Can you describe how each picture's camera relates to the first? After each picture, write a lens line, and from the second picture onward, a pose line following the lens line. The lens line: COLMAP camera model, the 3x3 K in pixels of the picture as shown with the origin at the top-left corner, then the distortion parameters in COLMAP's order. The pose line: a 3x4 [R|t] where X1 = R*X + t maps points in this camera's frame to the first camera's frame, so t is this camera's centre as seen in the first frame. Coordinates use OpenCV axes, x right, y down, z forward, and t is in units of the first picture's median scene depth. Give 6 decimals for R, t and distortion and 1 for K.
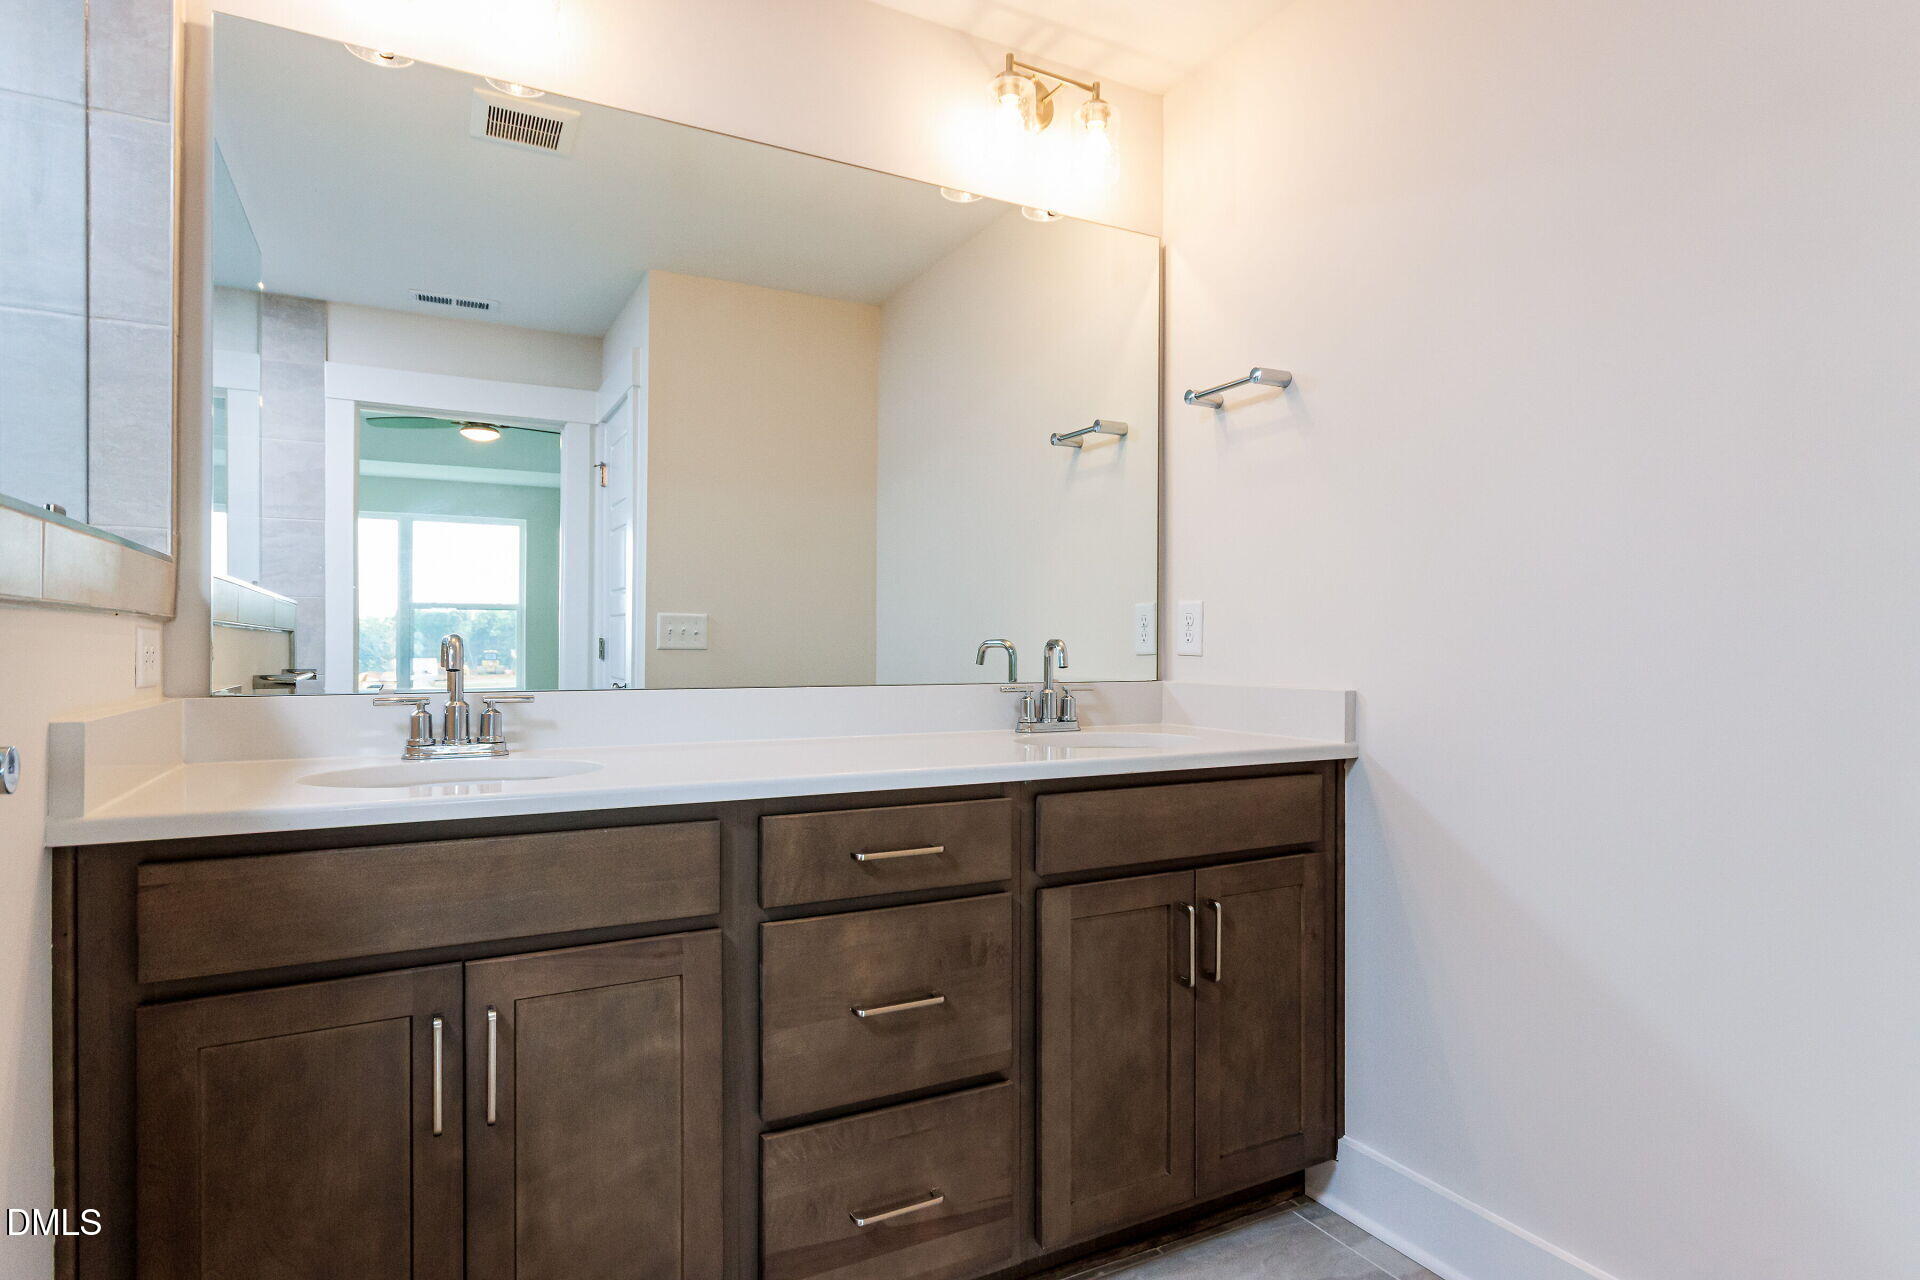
lens RADIAL K [[993.8, 0, 967.8], [0, 993.8, 644.4], [0, 0, 1]] dist [0.004575, 0.000367]
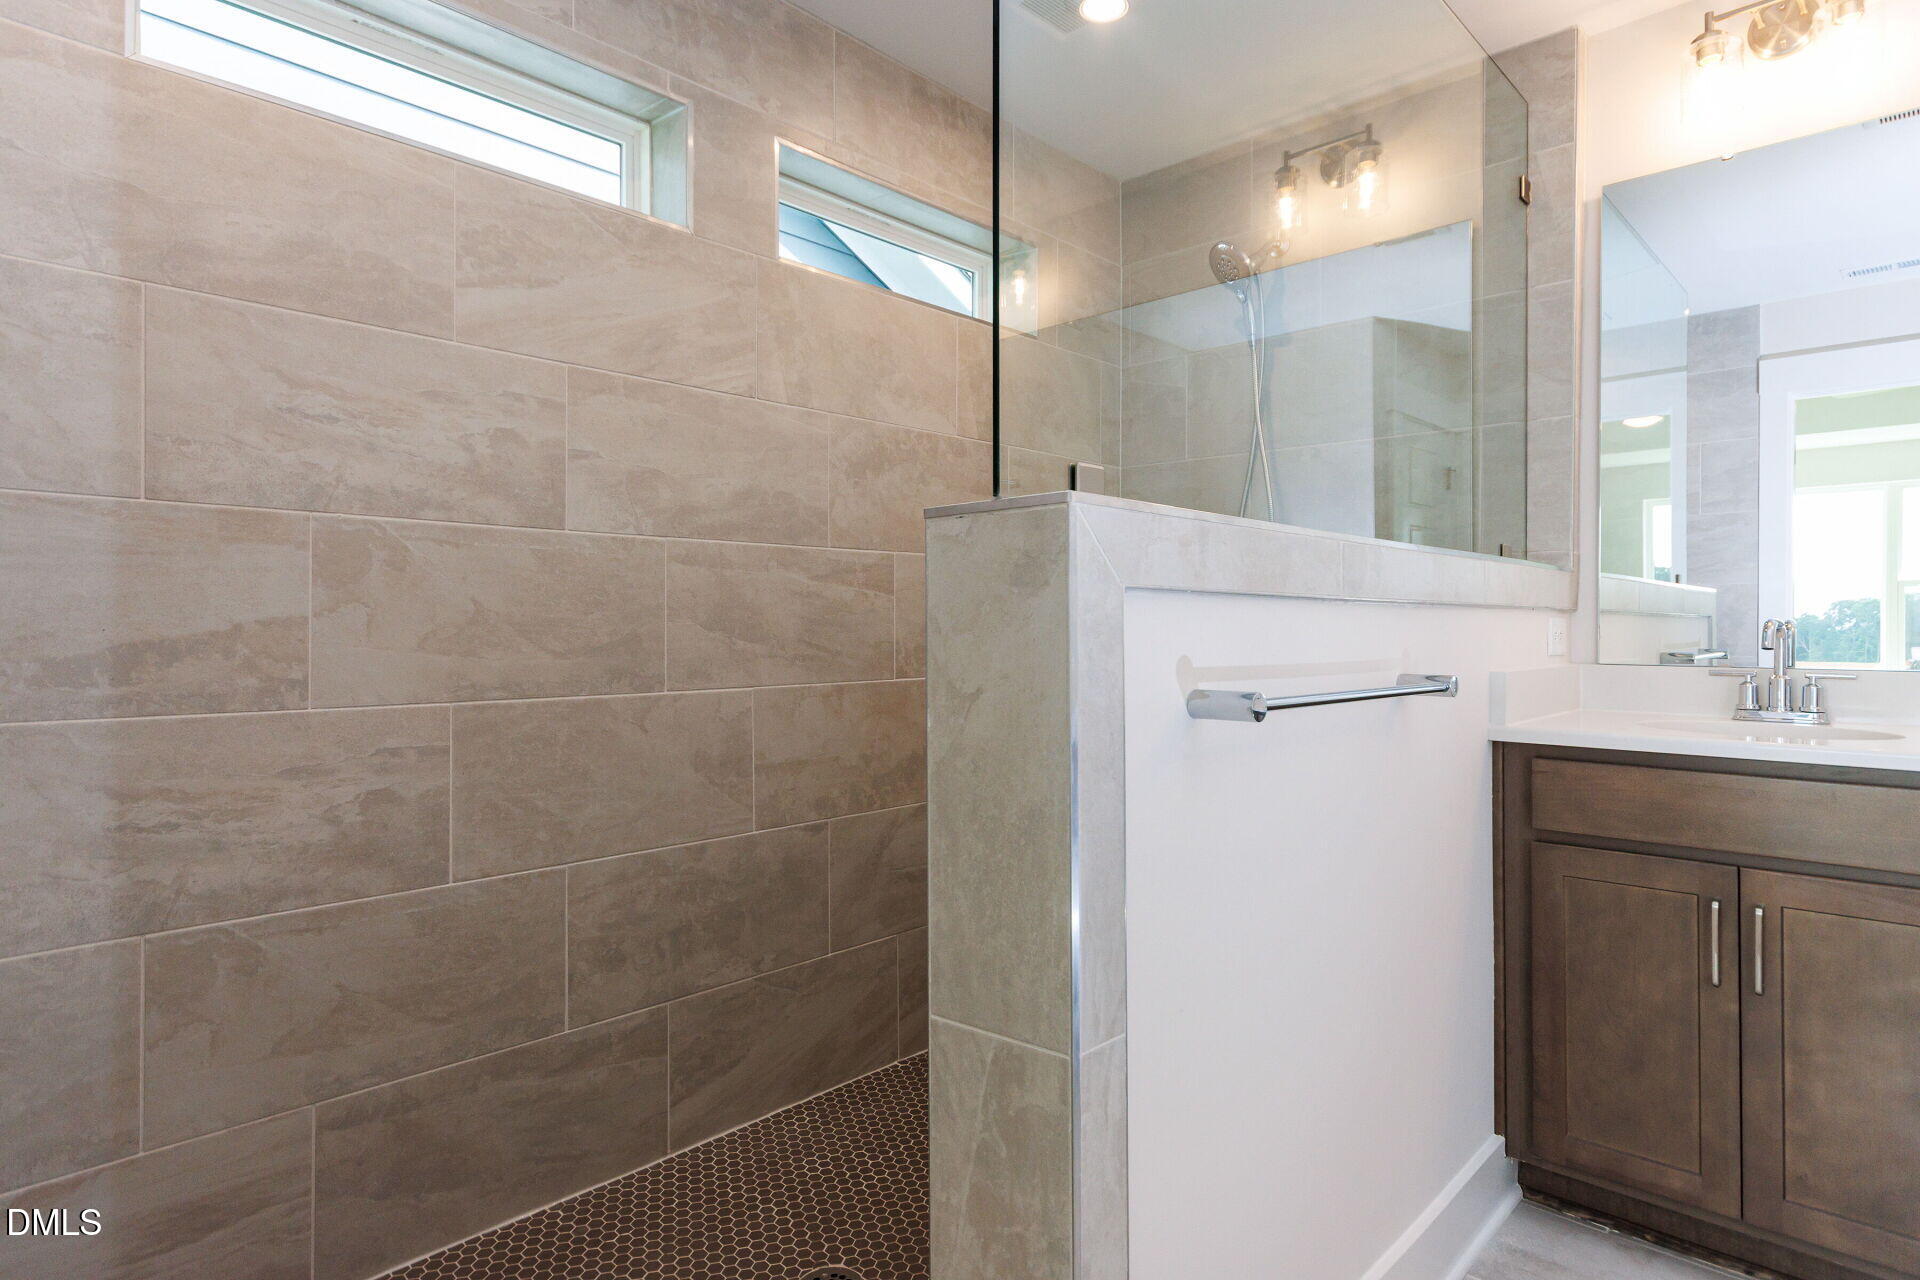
lens RADIAL K [[993.8, 0, 970.0], [0, 993.8, 630.4], [0, 0, 1]] dist [0.004575, 0.000367]
pose [[0.271340, 0.004972, -0.962471, 0.481237], [-0.001356, 0.999988, 0.004784, -0.002080], [0.962483, 0.000007, 0.271343, -0.341111]]
